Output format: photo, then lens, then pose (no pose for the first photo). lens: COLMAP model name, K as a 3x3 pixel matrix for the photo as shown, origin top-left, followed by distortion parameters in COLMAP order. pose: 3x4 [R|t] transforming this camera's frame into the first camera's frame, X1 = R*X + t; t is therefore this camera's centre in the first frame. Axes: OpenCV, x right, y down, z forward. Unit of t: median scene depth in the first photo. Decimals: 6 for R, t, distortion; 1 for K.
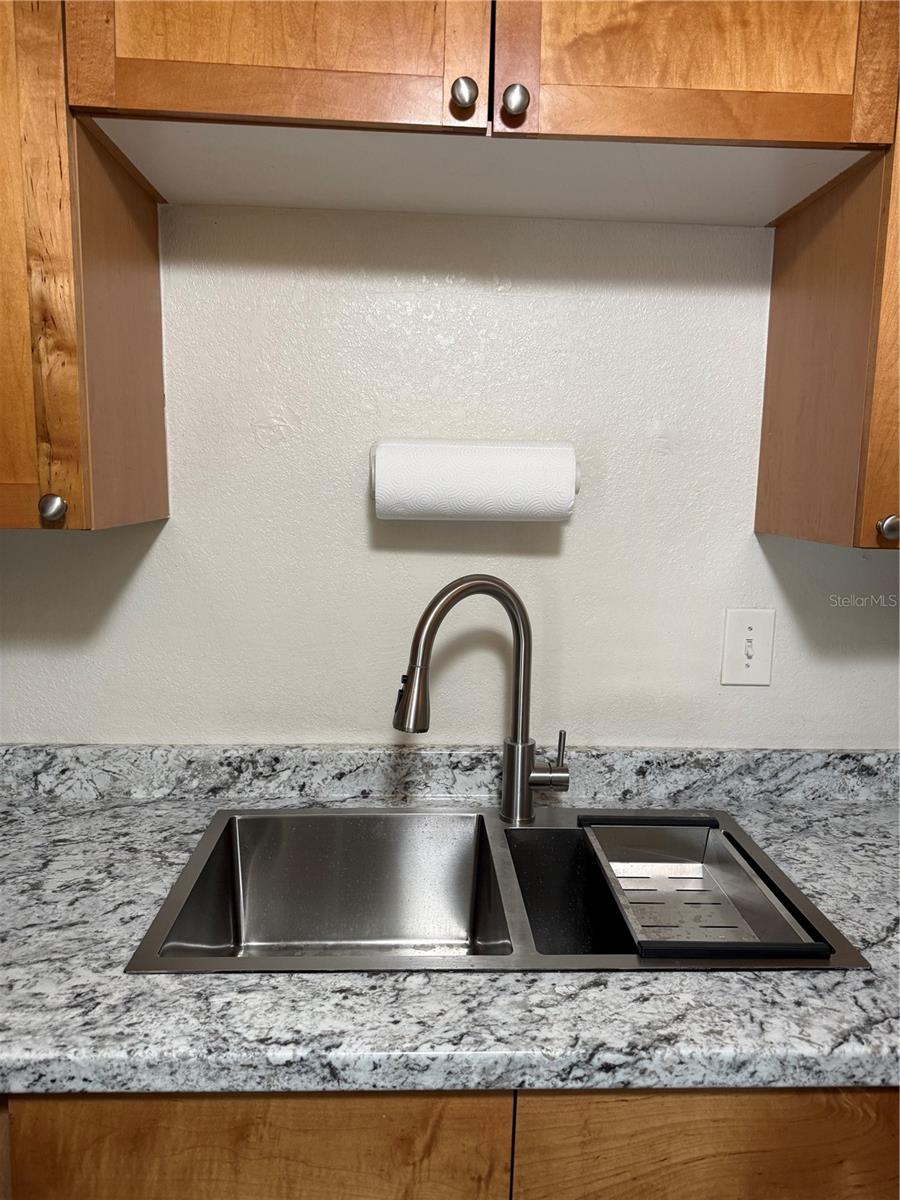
lens RADIAL K [[854.2, 0, 450.0], [0, 854.2, 600.0], [0, 0, 1]] dist [0.083397, -0.130018]
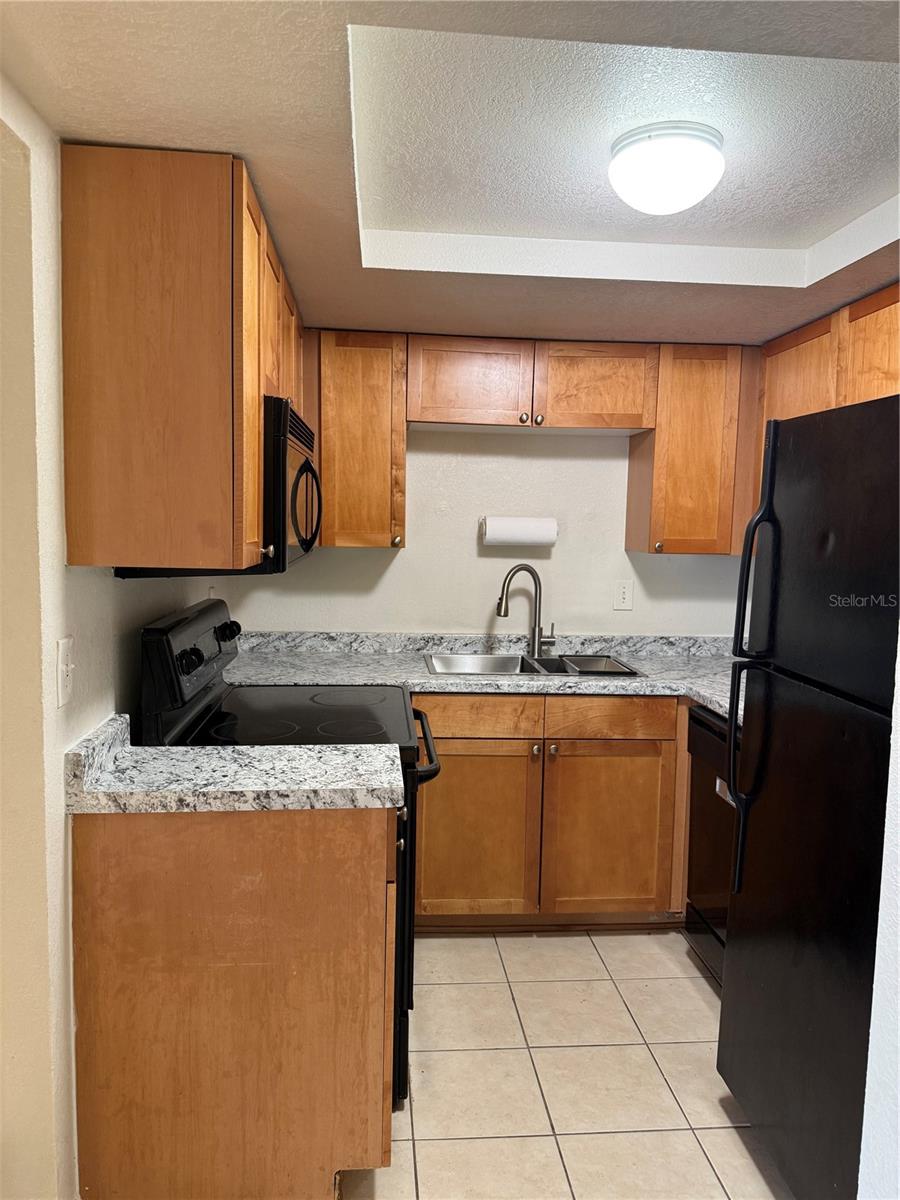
lens RADIAL K [[842.3, 0, 451.7], [0, 842.3, 595.7], [0, 0, 1]] dist [0.121773, -0.185185]
pose [[0.999120, -0.003155, 0.041821, -0.295888], [0.005208, 0.998782, -0.049074, 0.194545], [-0.041616, 0.049249, 0.997919, -1.632378]]
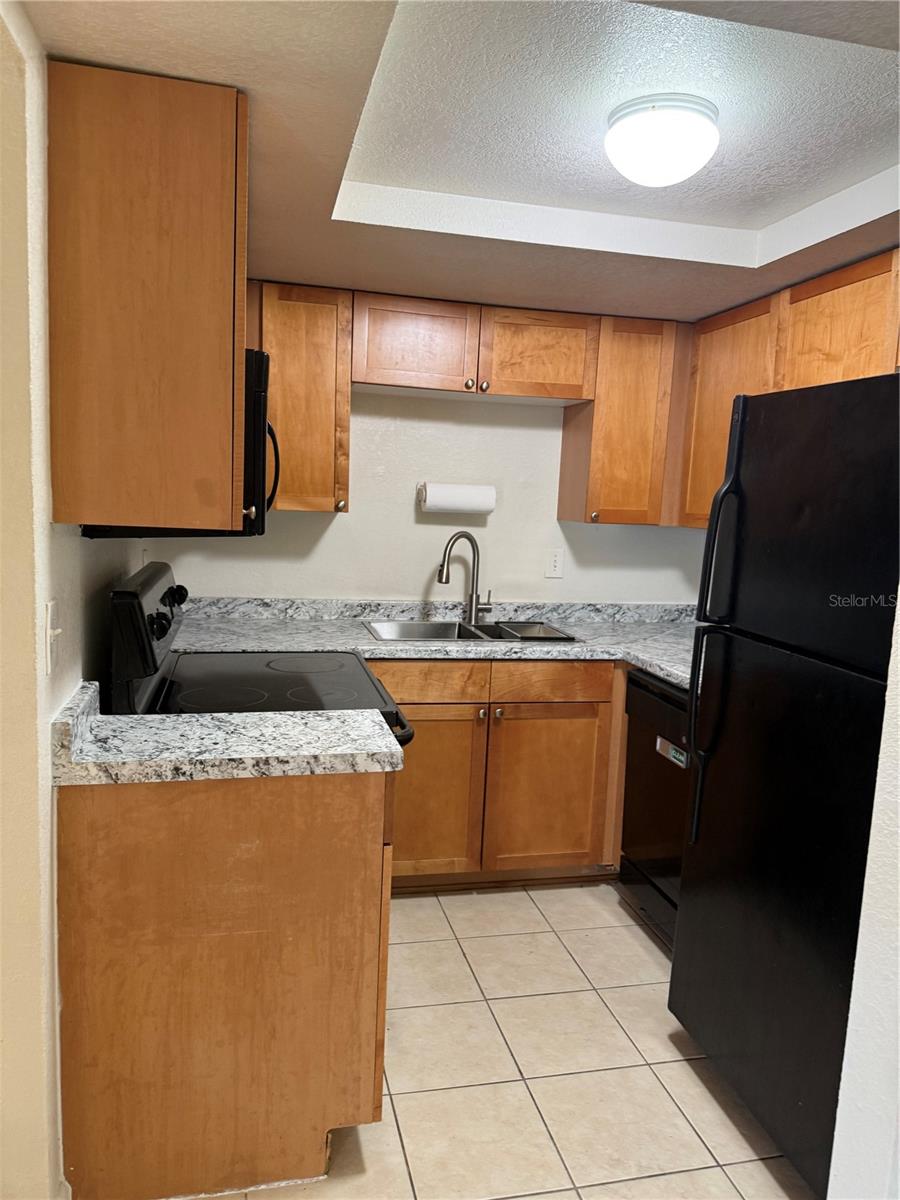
lens RADIAL K [[841.8, 0, 450.0], [0, 841.8, 600.0], [0, 0, 1]] dist [0.148615, -0.245811]
pose [[0.982636, -0.000760, 0.185544, -0.489740], [0.001941, 0.999979, -0.006182, 0.199595], [-0.185535, 0.006435, 0.982617, -1.613894]]
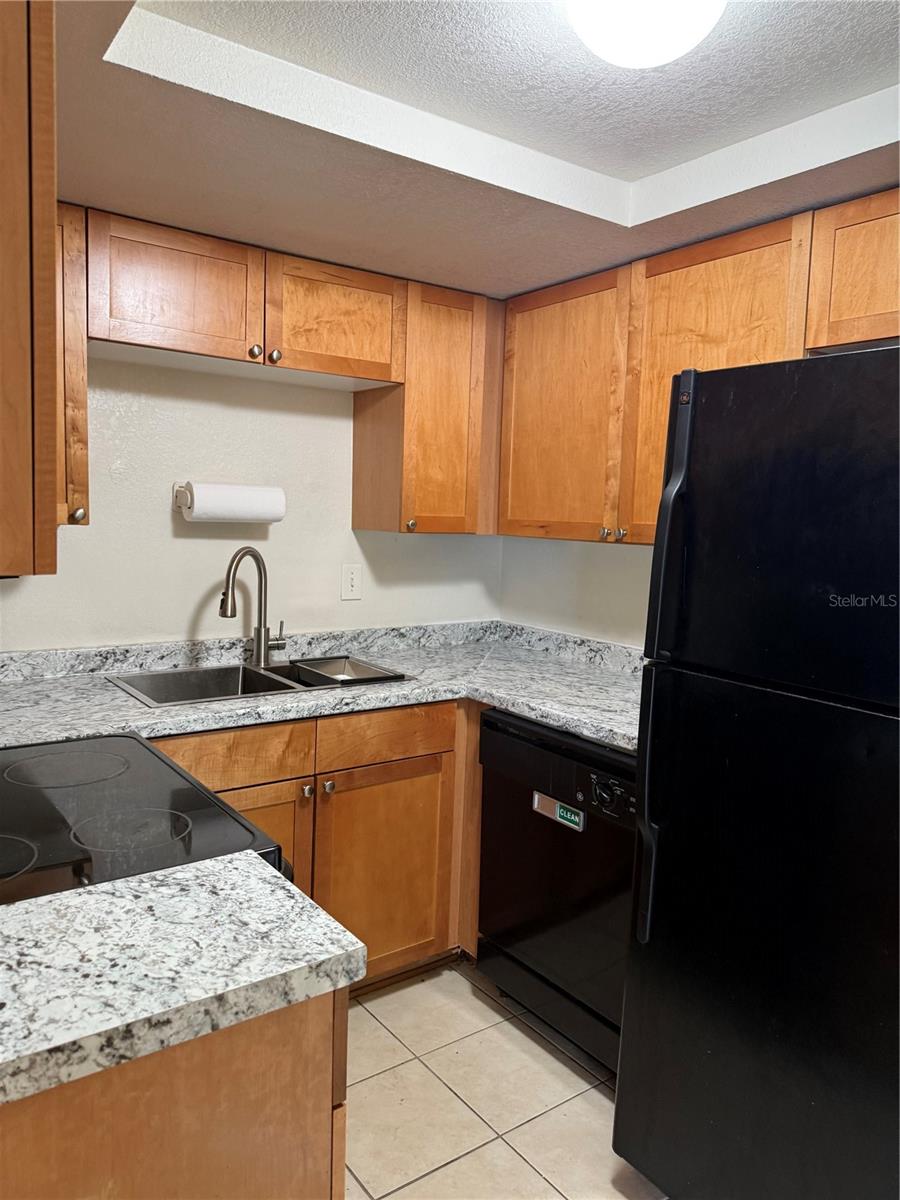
lens RADIAL K [[842.3, 0, 451.7], [0, 842.3, 595.7], [0, 0, 1]] dist [0.121773, -0.185185]
pose [[0.837156, -0.048674, 0.544794, -0.654112], [0.060798, 0.998141, -0.004247, 0.124059], [-0.543575, 0.036678, 0.838559, -0.994303]]
